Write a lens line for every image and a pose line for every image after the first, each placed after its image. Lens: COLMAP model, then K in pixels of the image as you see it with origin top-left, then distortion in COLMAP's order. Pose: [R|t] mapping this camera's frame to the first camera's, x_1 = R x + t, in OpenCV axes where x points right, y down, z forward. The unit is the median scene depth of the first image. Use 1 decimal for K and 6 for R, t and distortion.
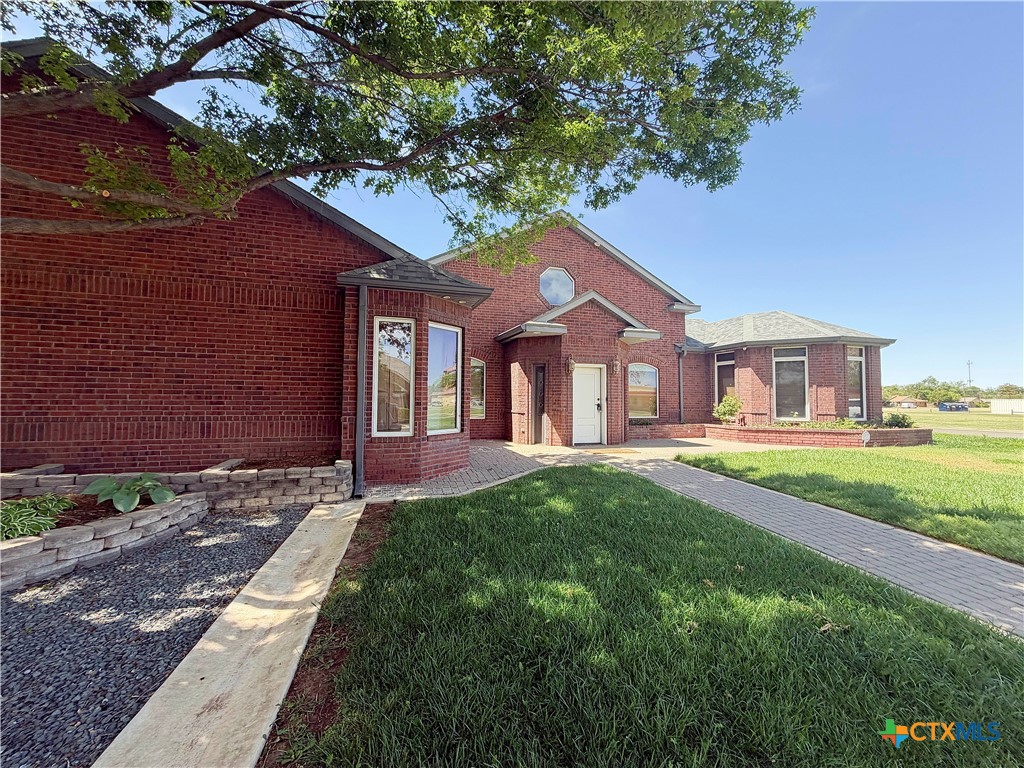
lens RADIAL K [[406.5, 0, 511.7], [0, 406.5, 384.4], [0, 0, 1]] dist [-0.001392, 0.000620]
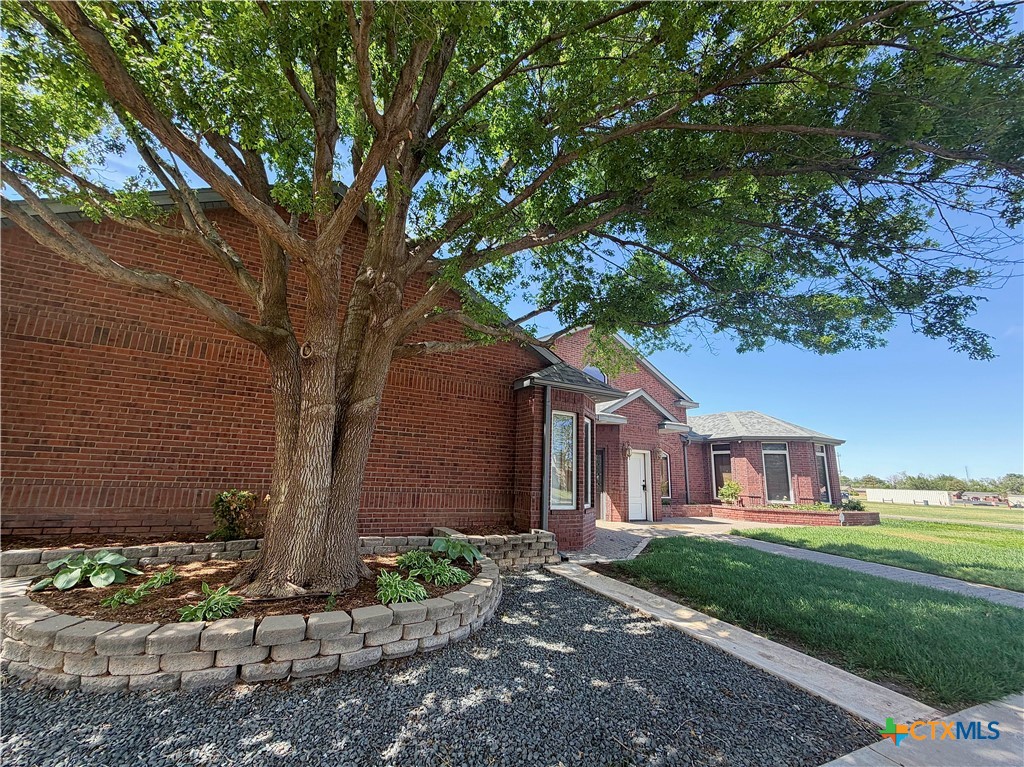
lens RADIAL K [[406.5, 0, 533.5], [0, 406.5, 391.3], [0, 0, 1]] dist [-0.001392, 0.000620]
pose [[0.981250, 0.071975, 0.178795, -0.324172], [-0.041229, 0.984568, -0.170075, -0.004802], [-0.188277, 0.159515, 0.969075, -0.111651]]
